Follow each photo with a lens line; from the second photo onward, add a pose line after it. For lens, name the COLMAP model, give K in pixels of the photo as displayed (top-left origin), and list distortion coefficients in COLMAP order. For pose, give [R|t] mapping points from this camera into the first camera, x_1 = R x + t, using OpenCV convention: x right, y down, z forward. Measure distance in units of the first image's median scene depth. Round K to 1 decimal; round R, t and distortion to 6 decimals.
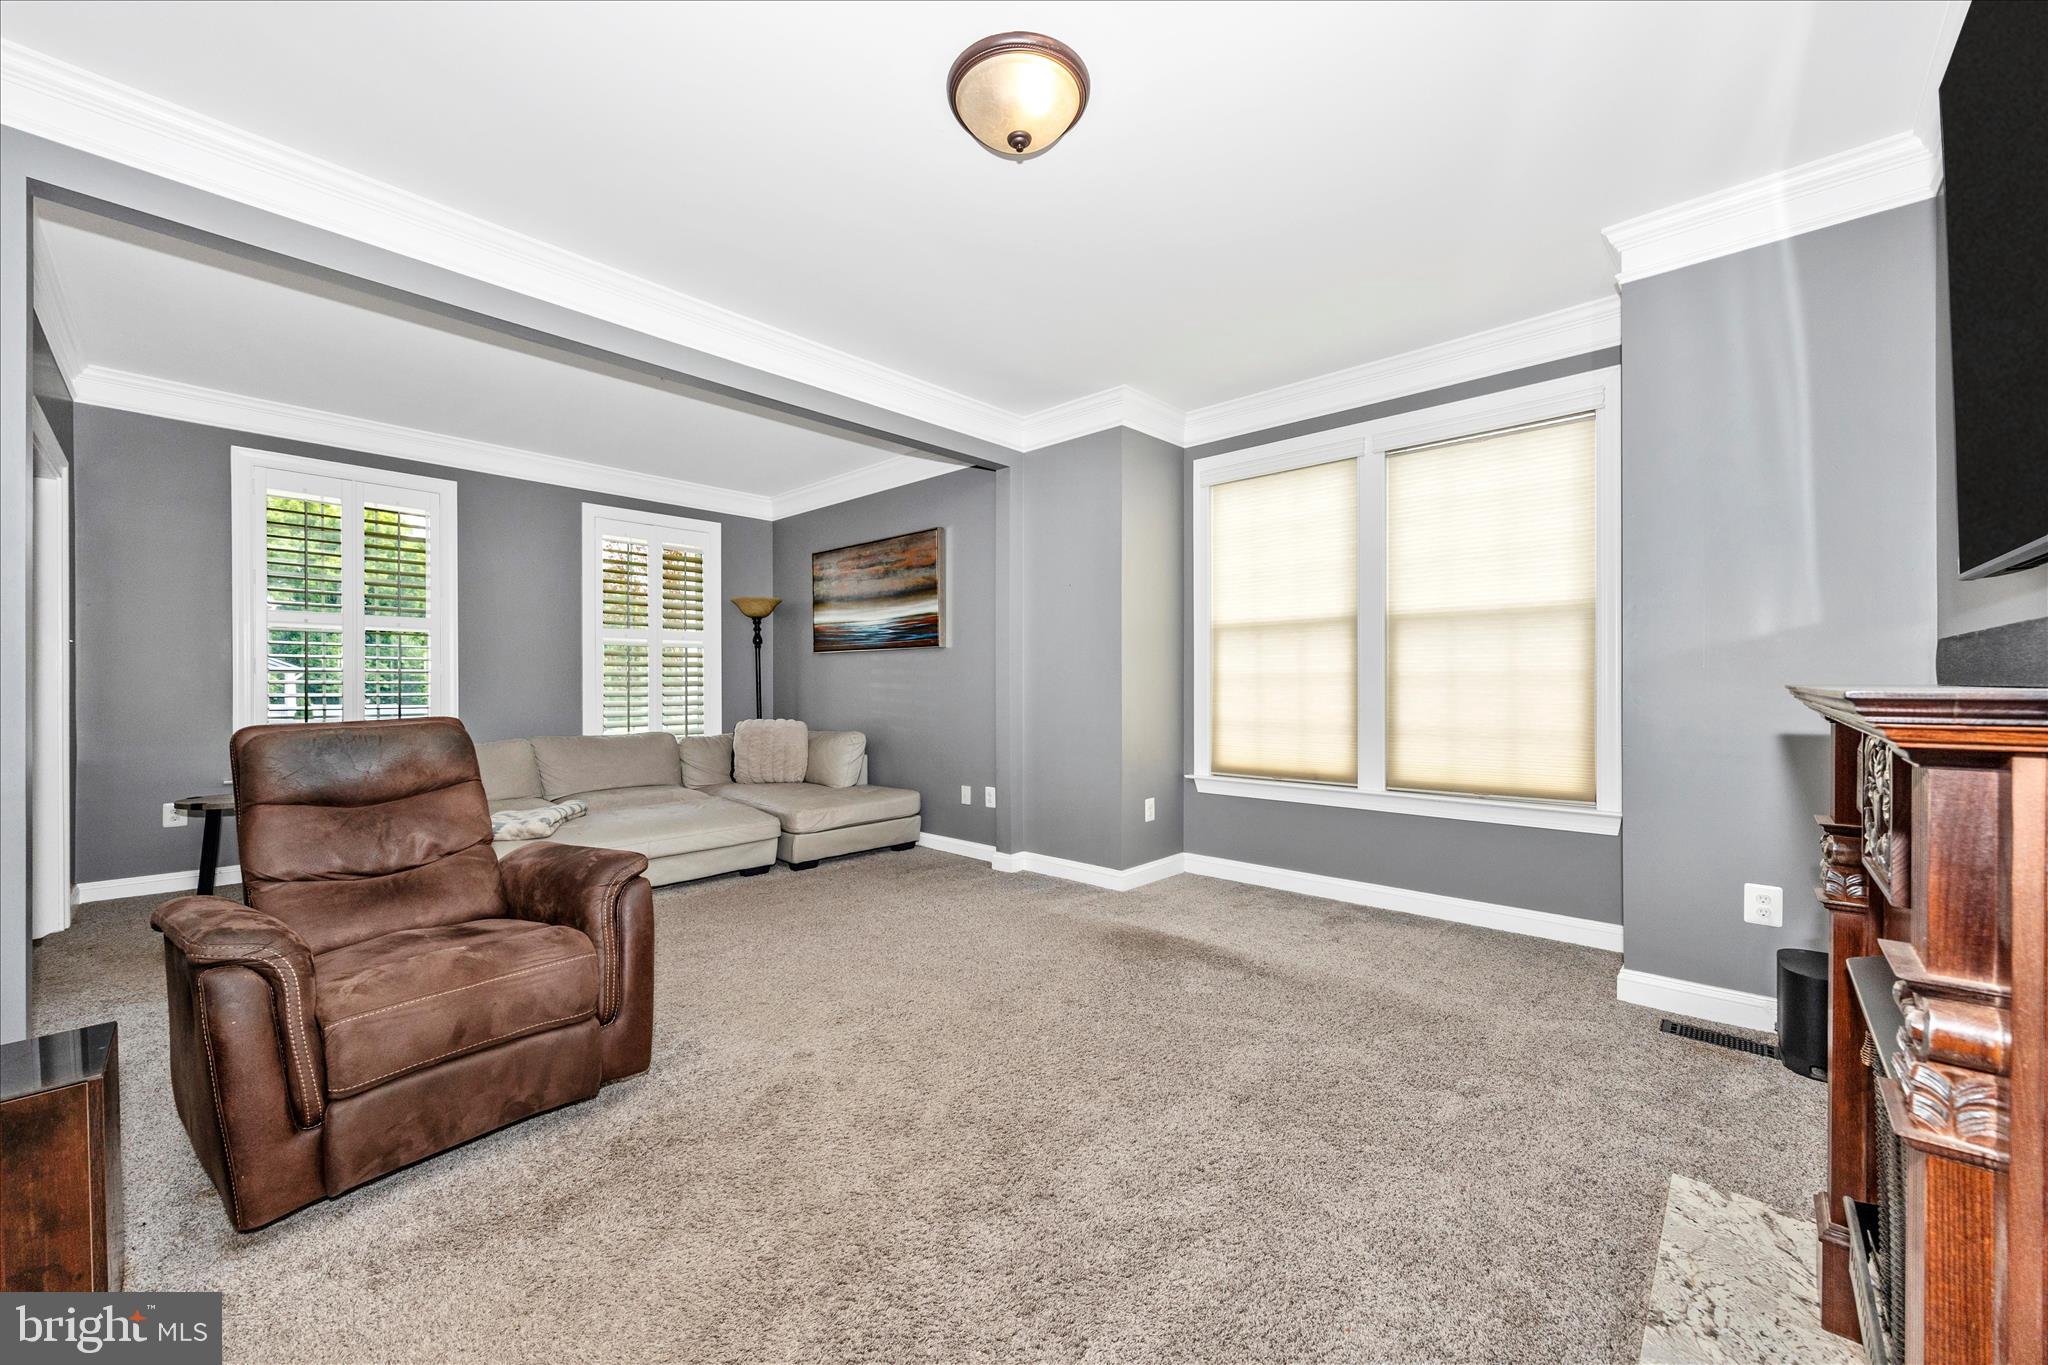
lens RADIAL K [[773.9, 0, 1028.8], [0, 773.9, 682.9], [0, 0, 1]] dist [-0.009566, 0.000167]
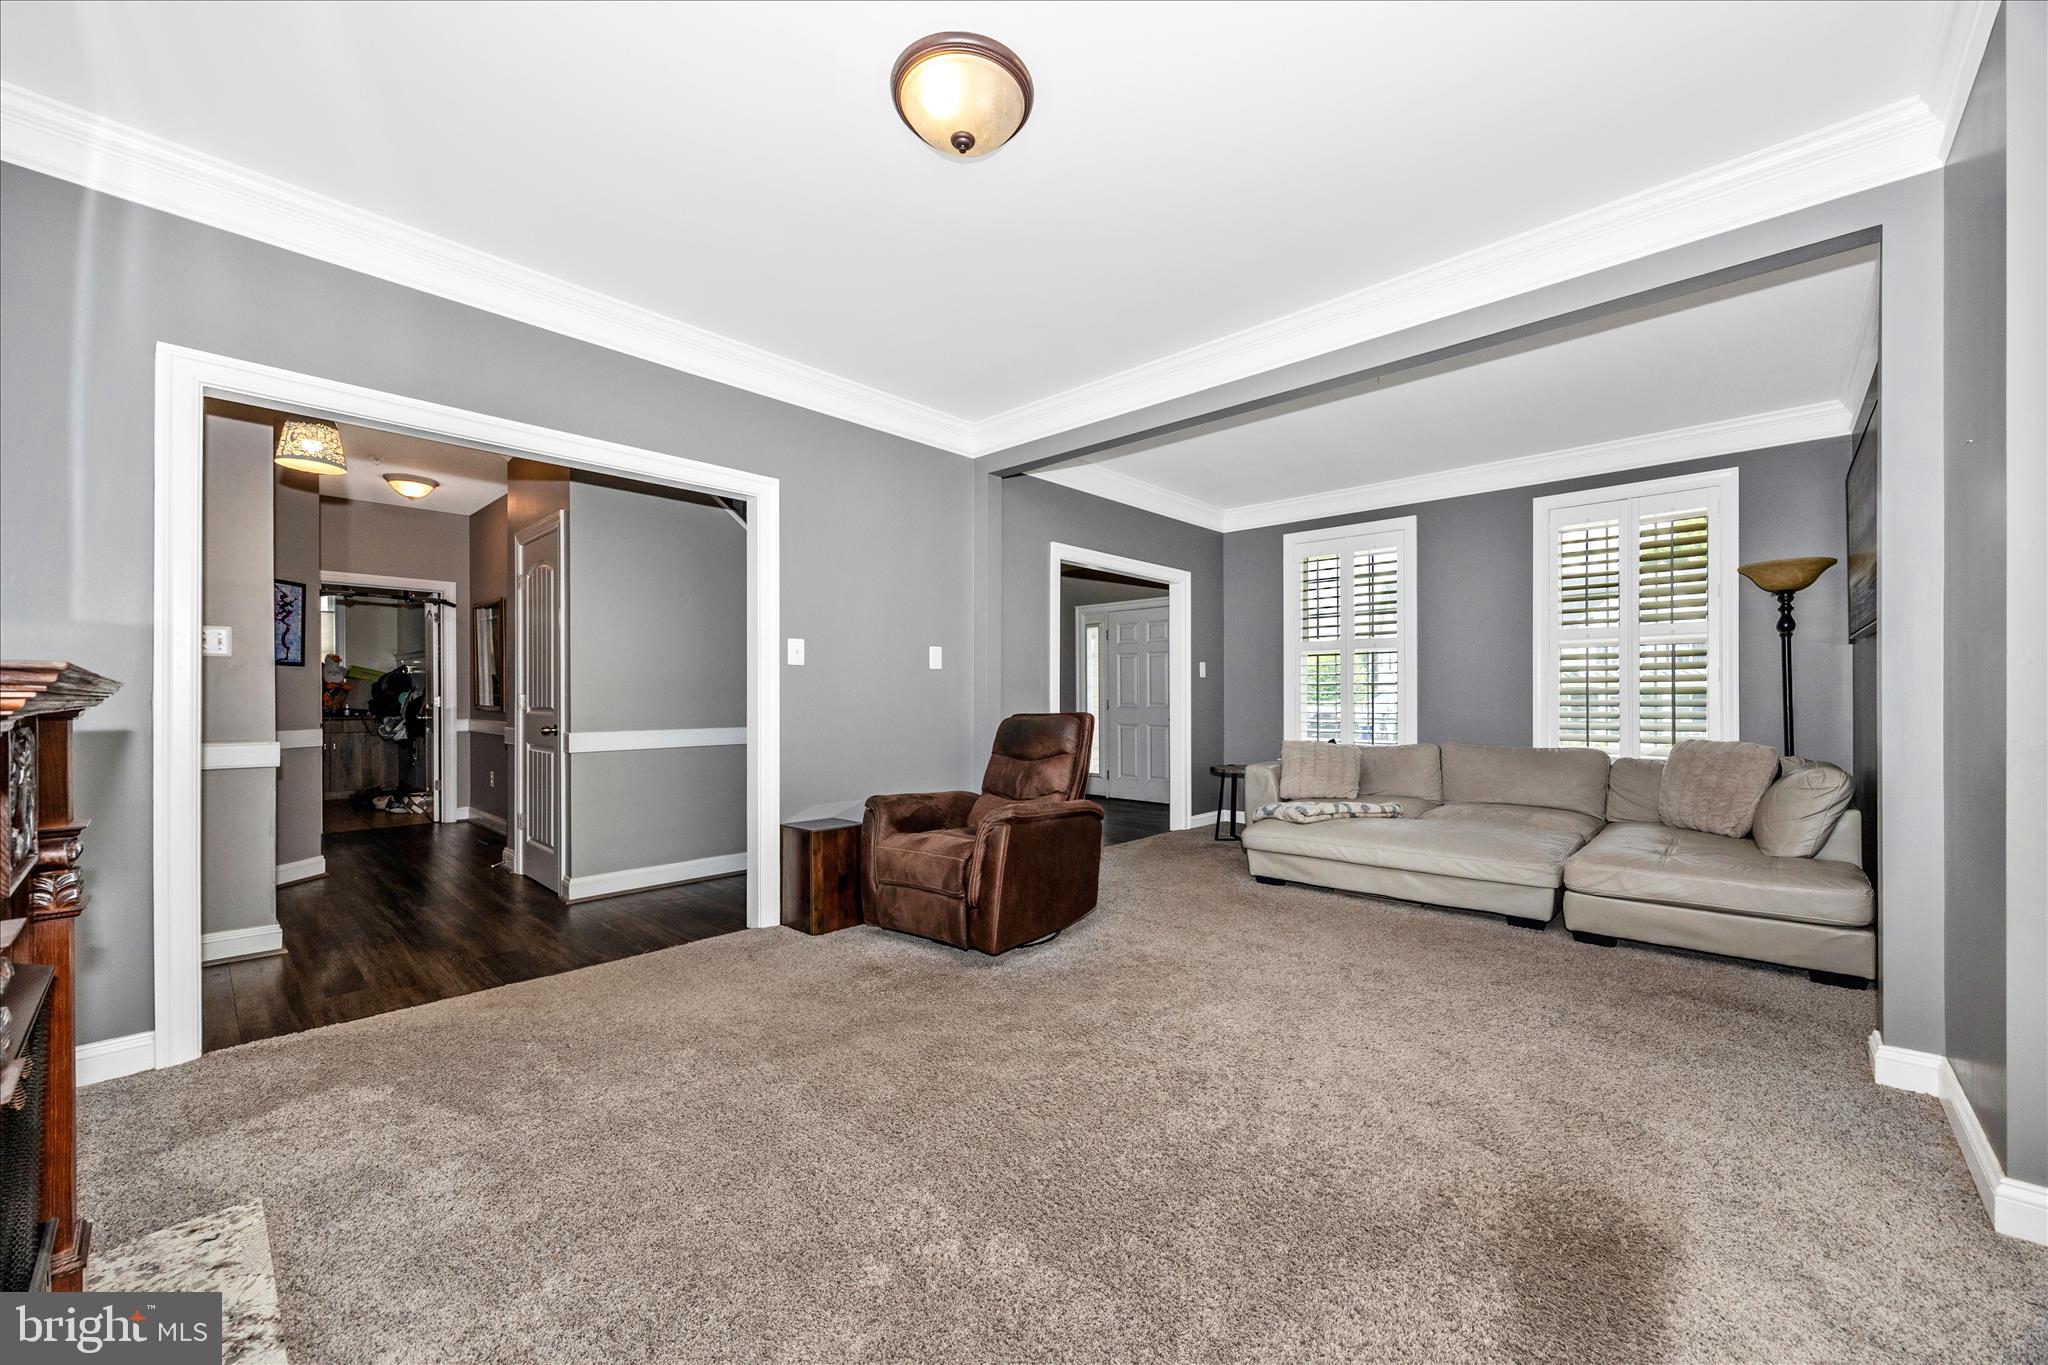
lens RADIAL K [[773.9, 0, 1028.8], [0, 773.9, 682.9], [0, 0, 1]] dist [-0.009566, 0.000167]
pose [[0.002171, -0.019596, -0.999806, 0.365356], [0.006316, 0.999788, -0.019582, 0.005182], [0.999978, -0.006272, 0.002294, 0.392633]]
